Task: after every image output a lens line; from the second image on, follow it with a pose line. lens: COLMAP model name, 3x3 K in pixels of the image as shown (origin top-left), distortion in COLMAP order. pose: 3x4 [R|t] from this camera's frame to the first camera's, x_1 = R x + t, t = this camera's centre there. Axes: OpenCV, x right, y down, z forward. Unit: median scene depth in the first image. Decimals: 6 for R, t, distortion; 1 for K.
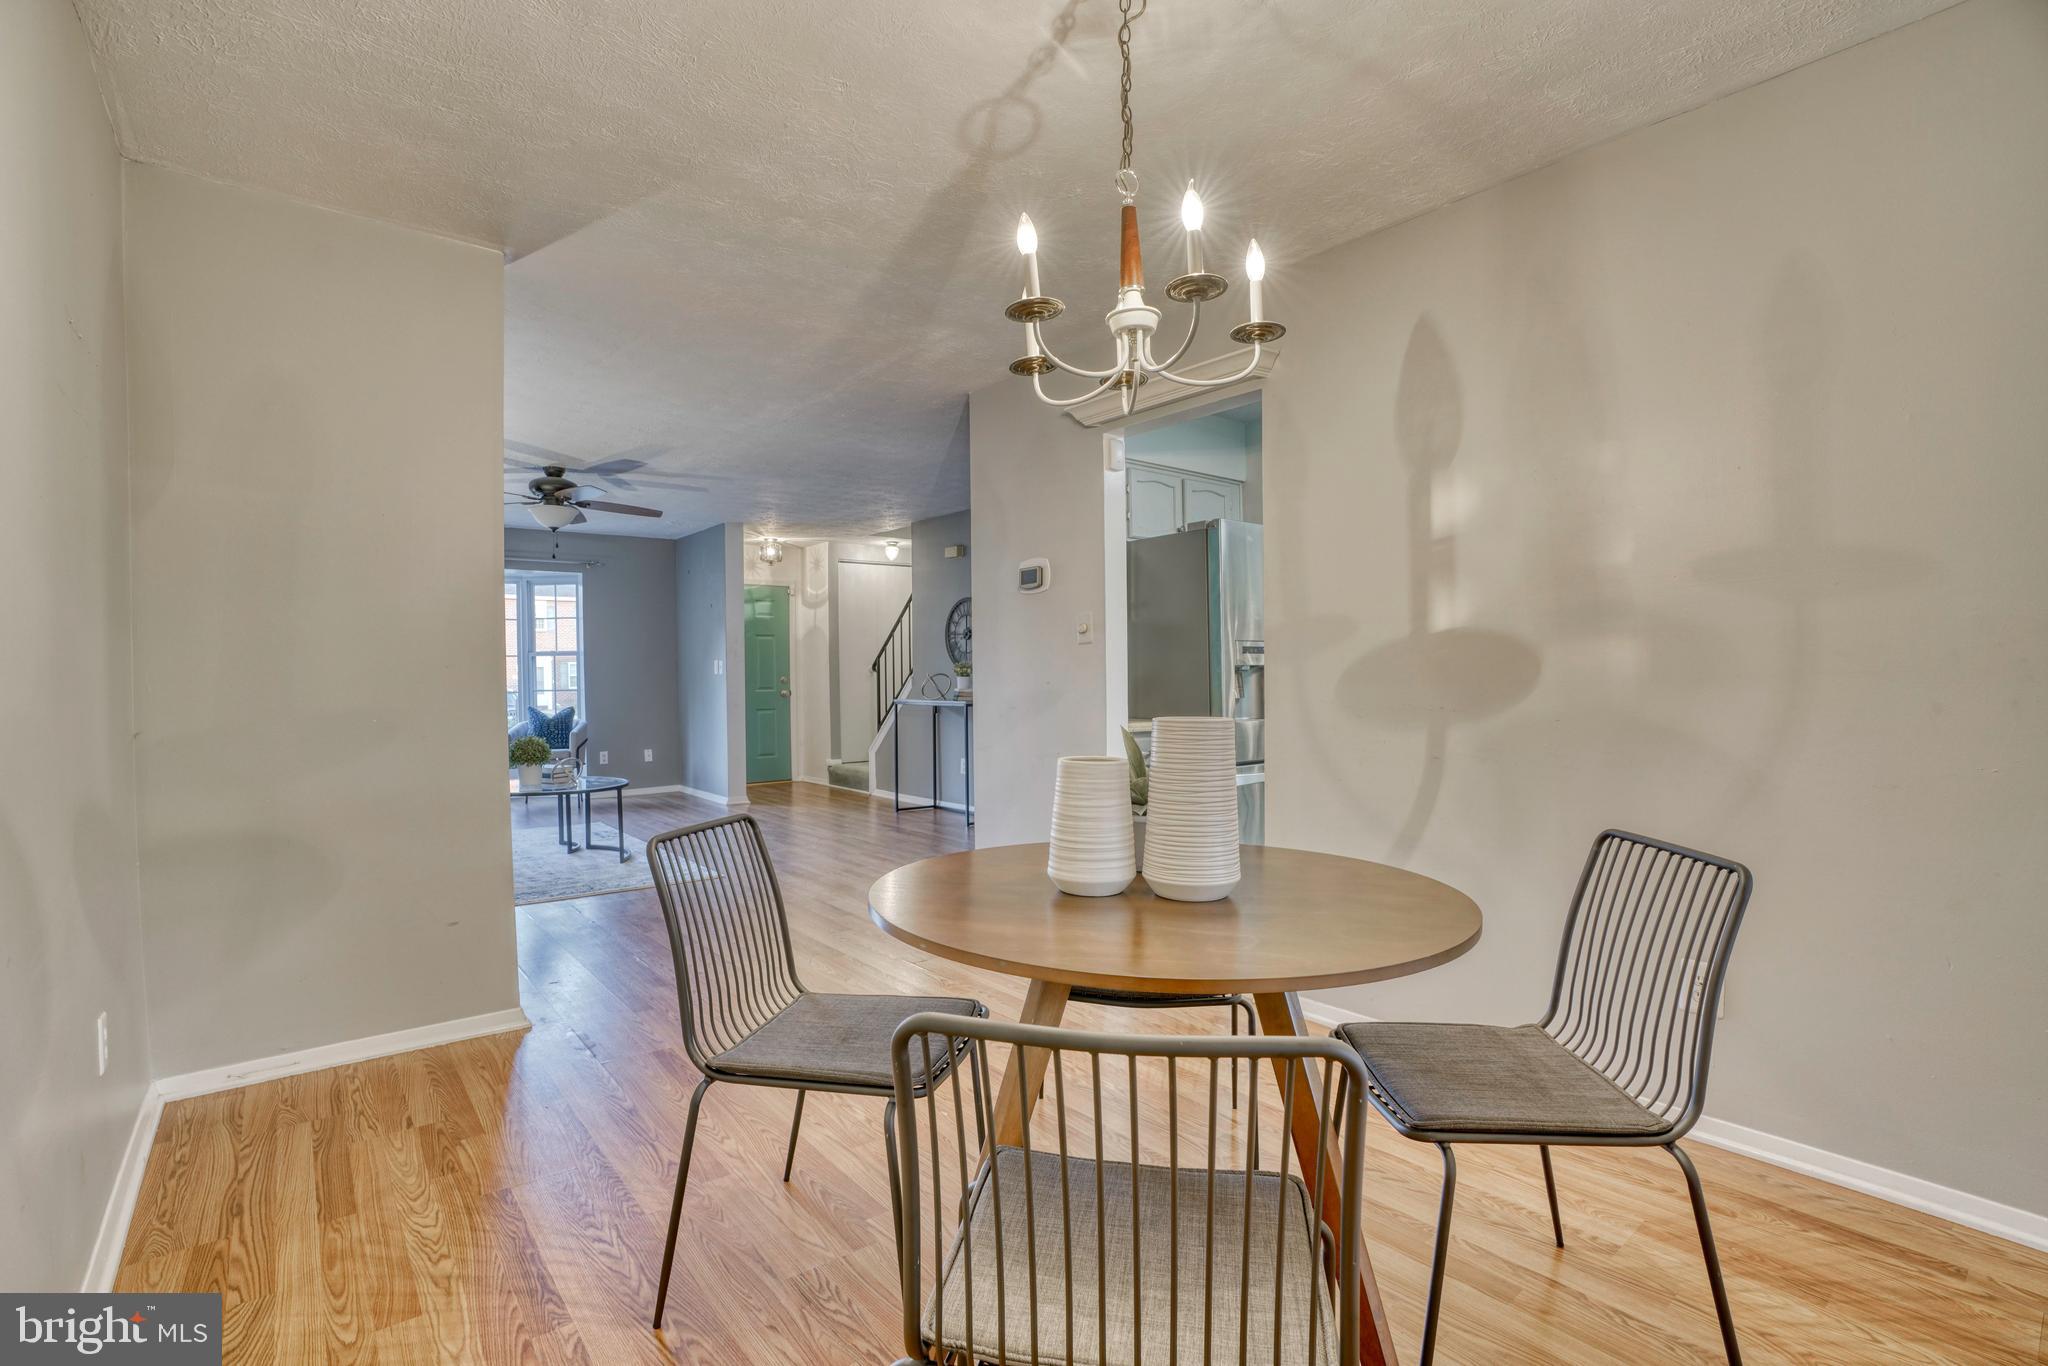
lens RADIAL K [[942.2, 0, 1007.2], [0, 942.2, 670.7], [0, 0, 1]] dist [-0.073746, 0.027461]
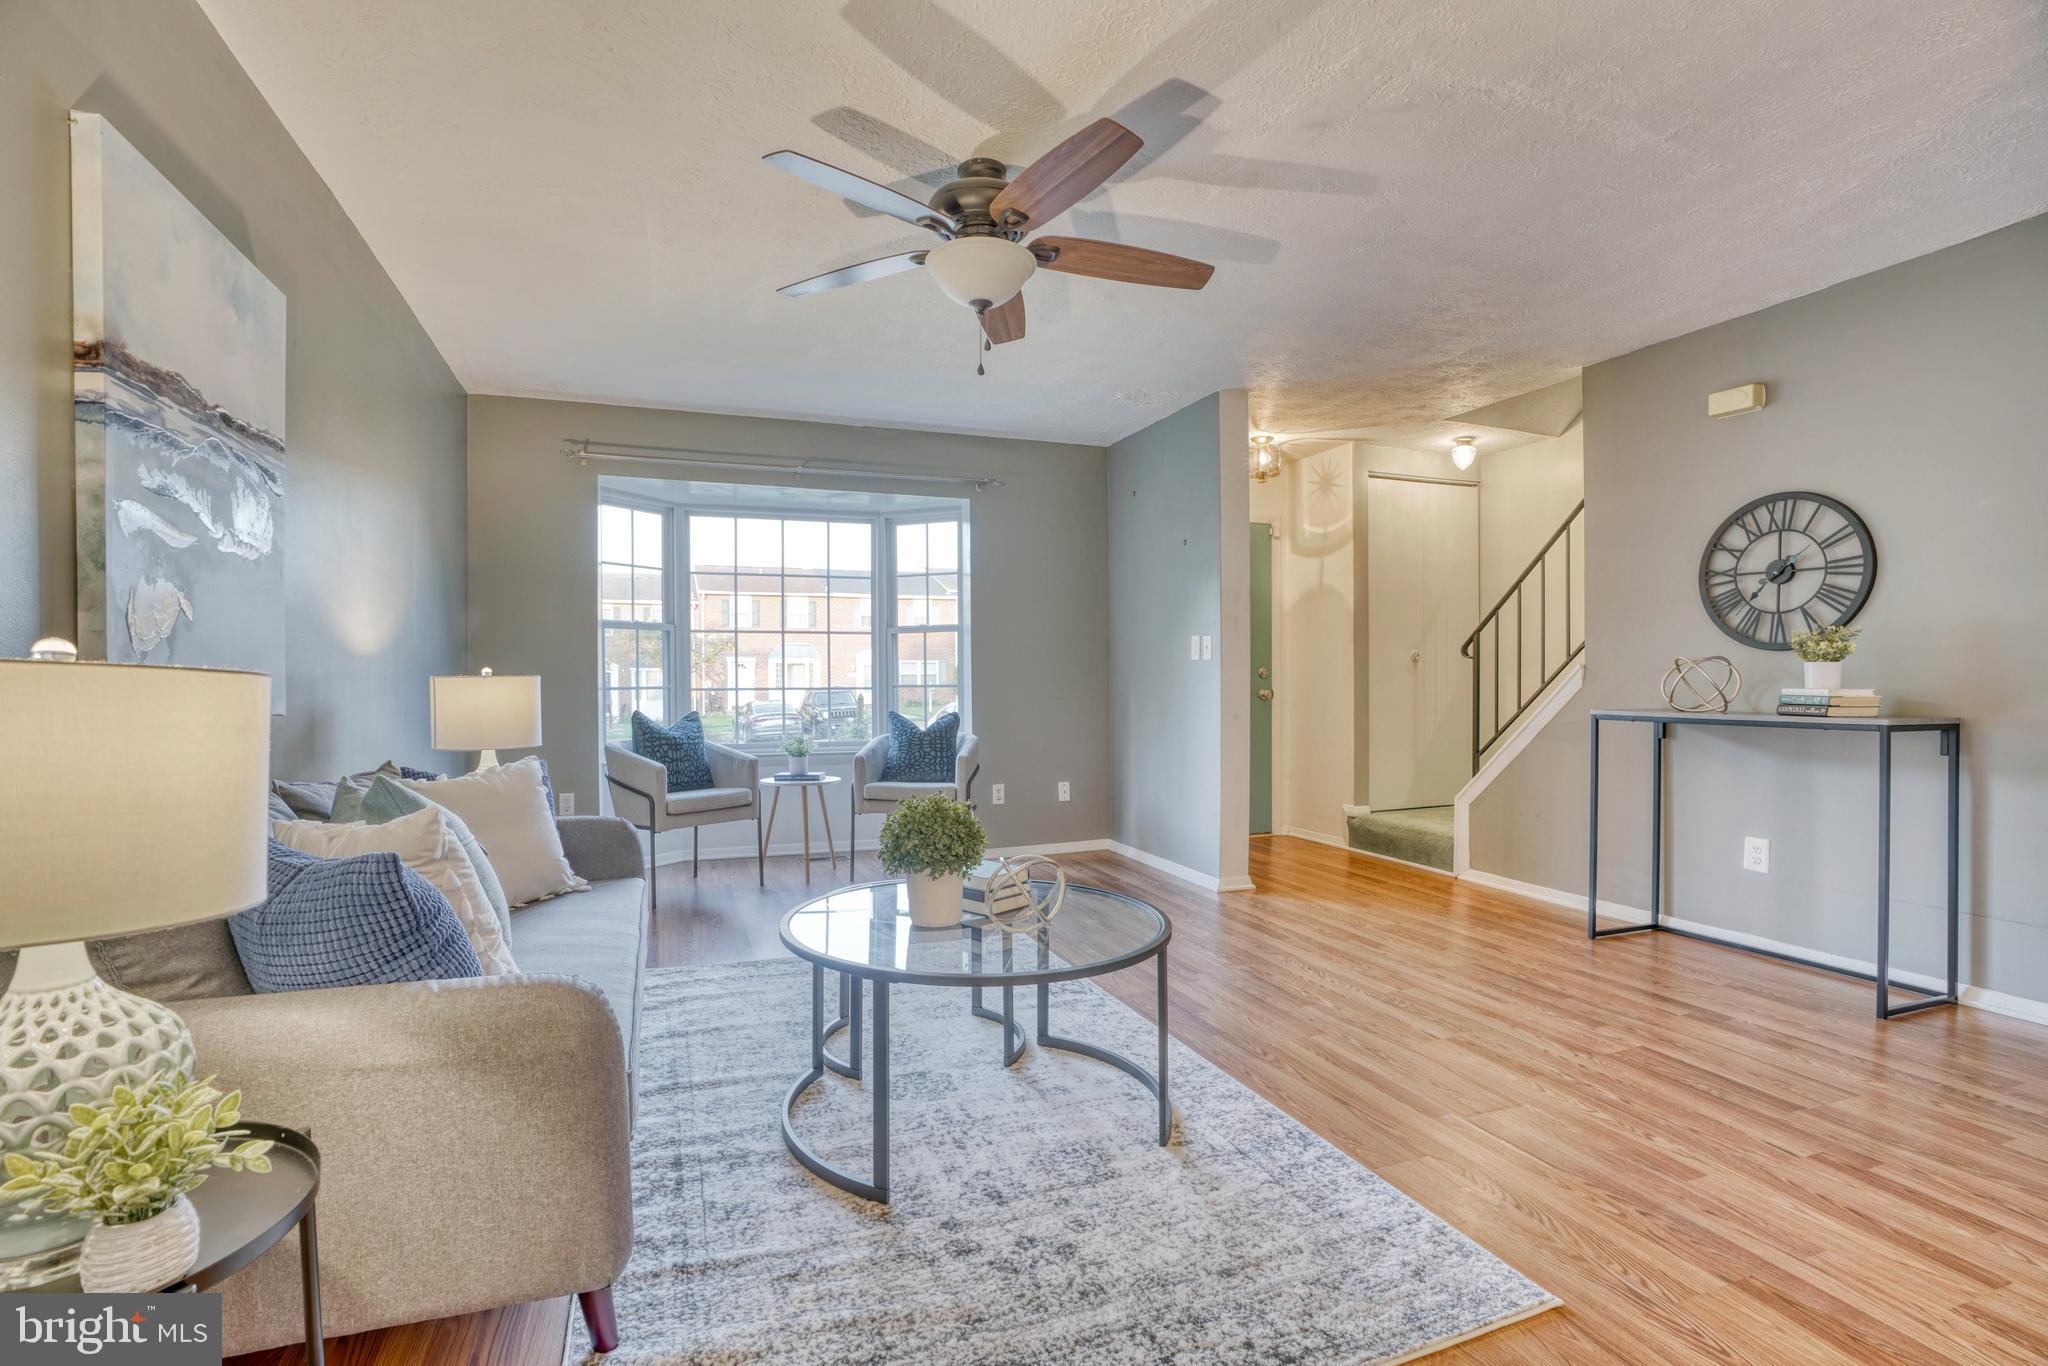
lens RADIAL K [[944.7, 0, 1006.4], [0, 944.7, 689.2], [0, 0, 1]] dist [-0.069944, 0.026552]
pose [[0.949058, 0.009915, -0.314944, -0.240129], [-0.004282, 0.999818, 0.018573, 0.011349], [0.315071, -0.016278, 0.948929, 0.416431]]
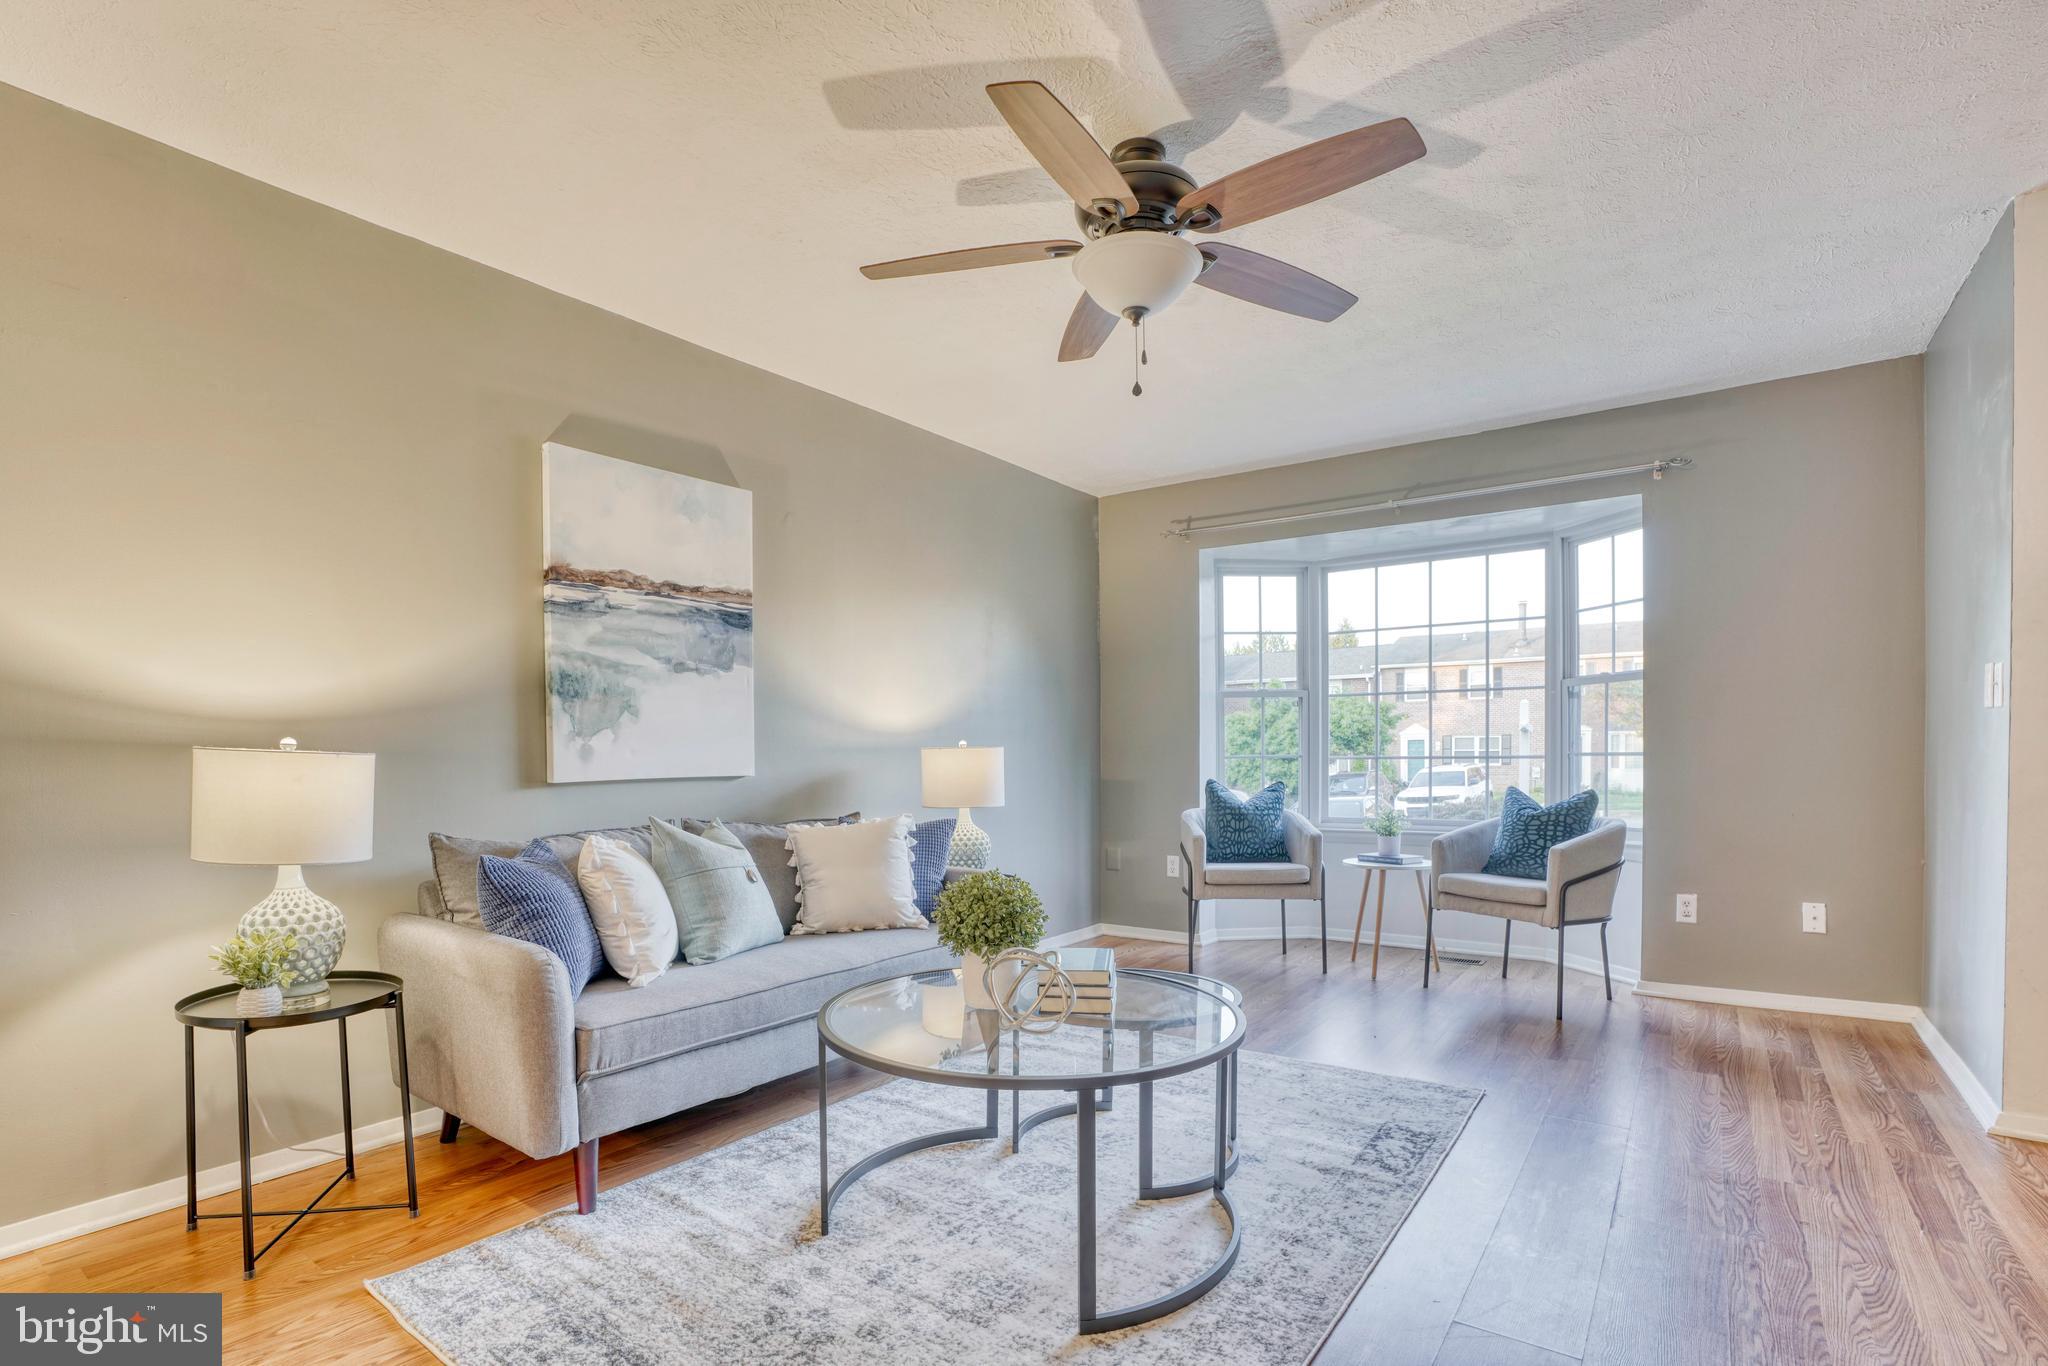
lens RADIAL K [[989.0, 0, 992.9], [0, 989.0, 778.4], [0, 0, 1]] dist [-0.079197, 0.031239]
pose [[0.254807, 0.031894, -0.966466, -0.086635], [0.012736, 0.999259, 0.036334, 0.011985], [0.966908, -0.021567, 0.254212, 0.595802]]
